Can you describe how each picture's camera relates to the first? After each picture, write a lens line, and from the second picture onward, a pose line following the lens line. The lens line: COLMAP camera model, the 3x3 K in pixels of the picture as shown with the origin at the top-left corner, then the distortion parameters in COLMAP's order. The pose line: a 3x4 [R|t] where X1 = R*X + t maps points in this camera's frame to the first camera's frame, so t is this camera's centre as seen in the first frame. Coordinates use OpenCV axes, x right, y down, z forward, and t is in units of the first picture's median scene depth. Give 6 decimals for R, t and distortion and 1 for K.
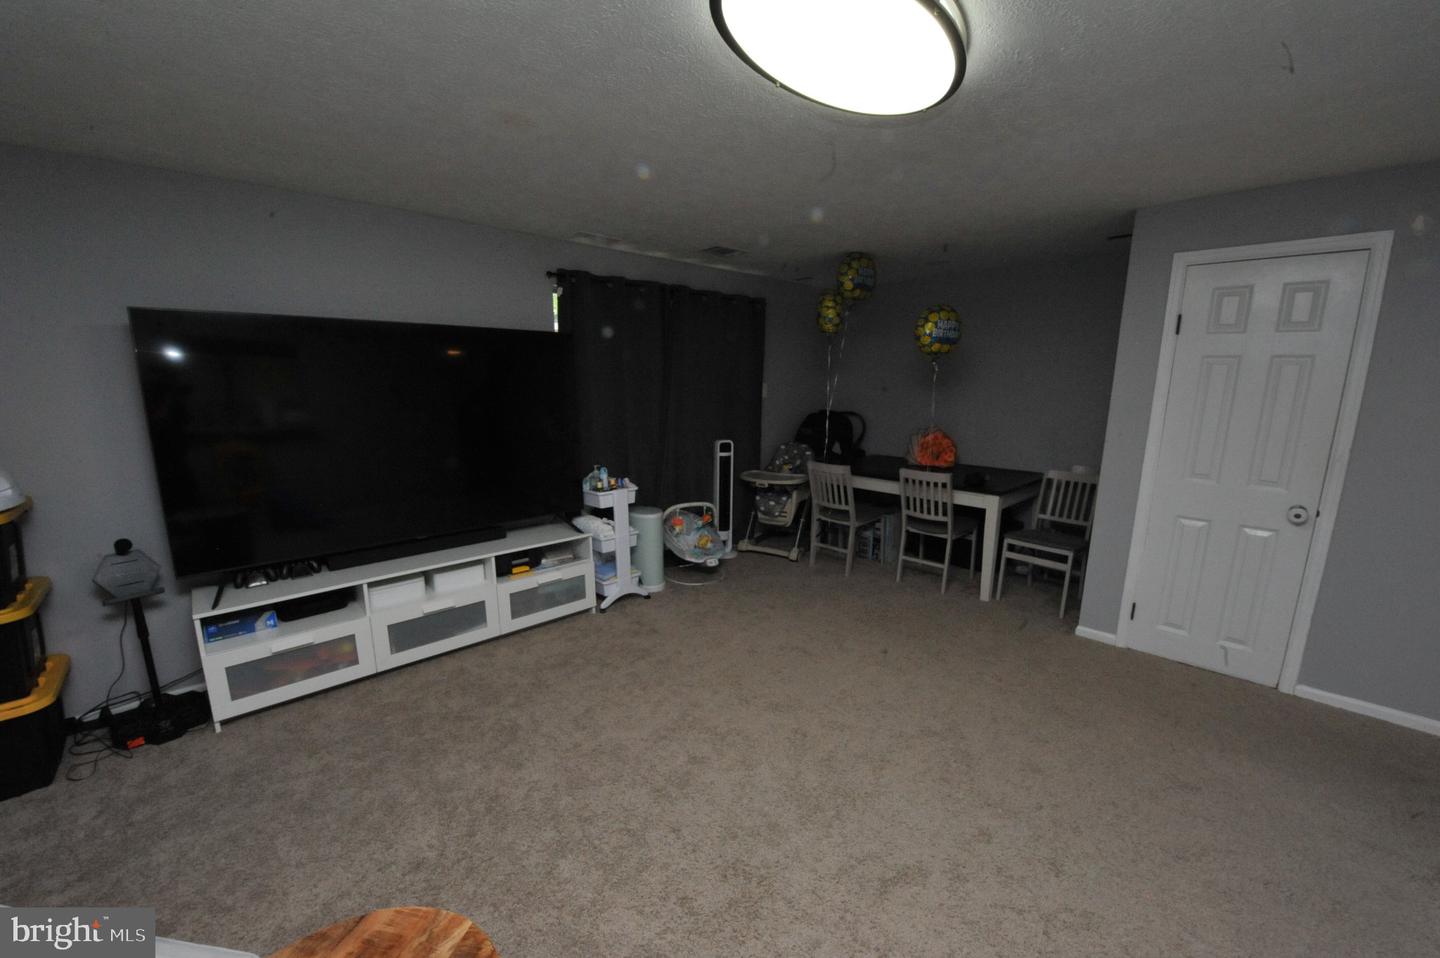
lens RADIAL K [[574.8, 0, 720.0], [0, 574.8, 479.0], [0, 0, 1]] dist [-0.001246, -0.000118]
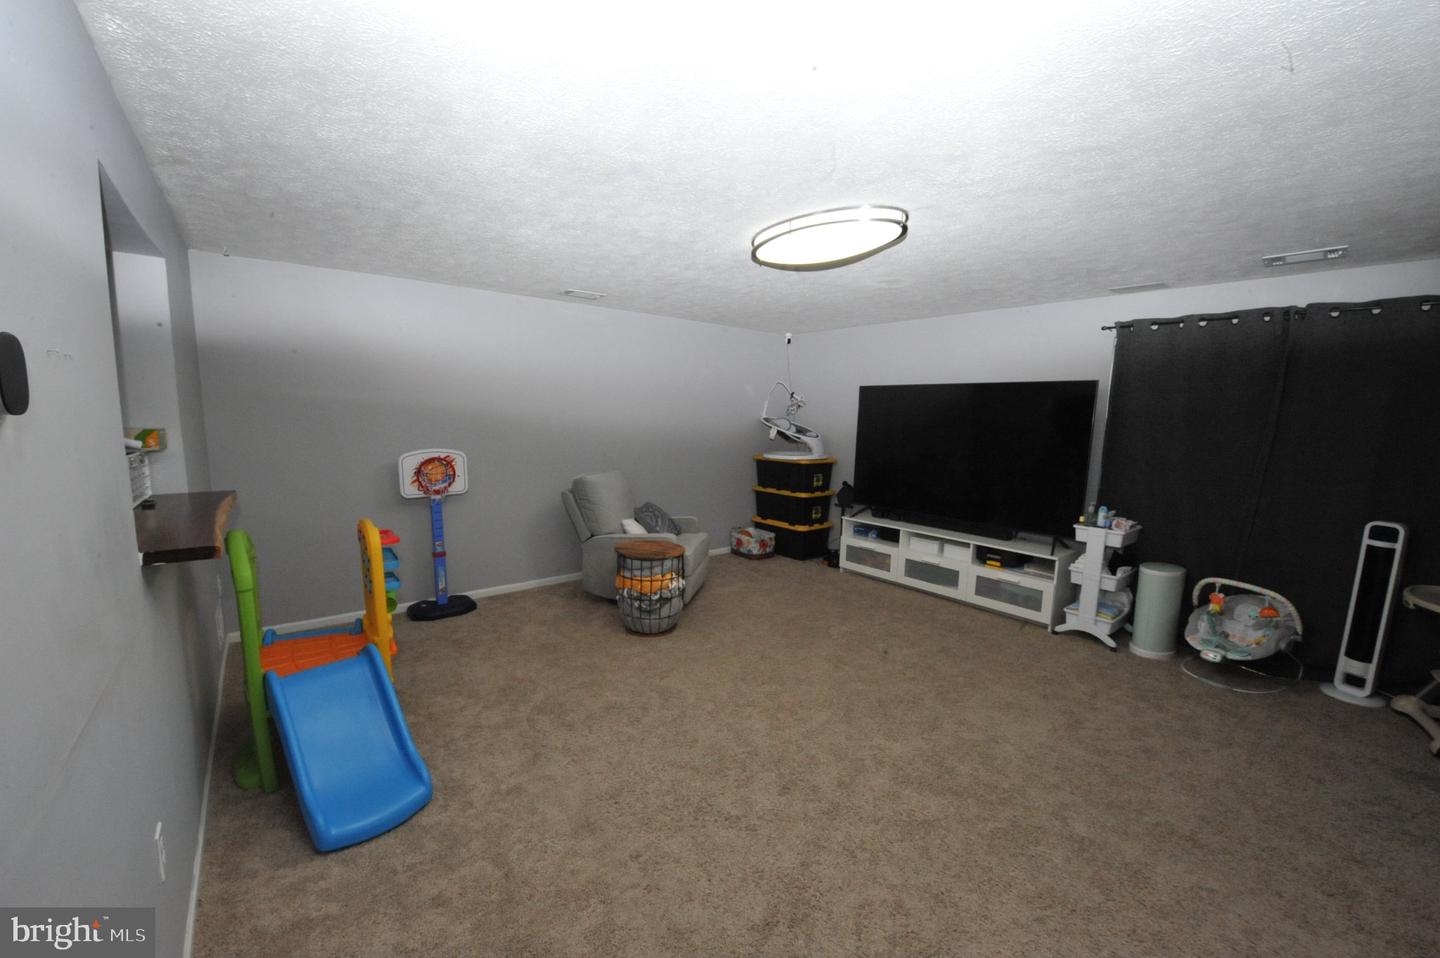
lens RADIAL K [[574.8, 0, 720.0], [0, 574.8, 479.0], [0, 0, 1]] dist [-0.001246, -0.000118]
pose [[-0.057281, 0.114529, -0.991767, 0.924362], [-0.199516, 0.972046, 0.123775, -0.062365], [0.978219, 0.204964, -0.032829, 0.386587]]
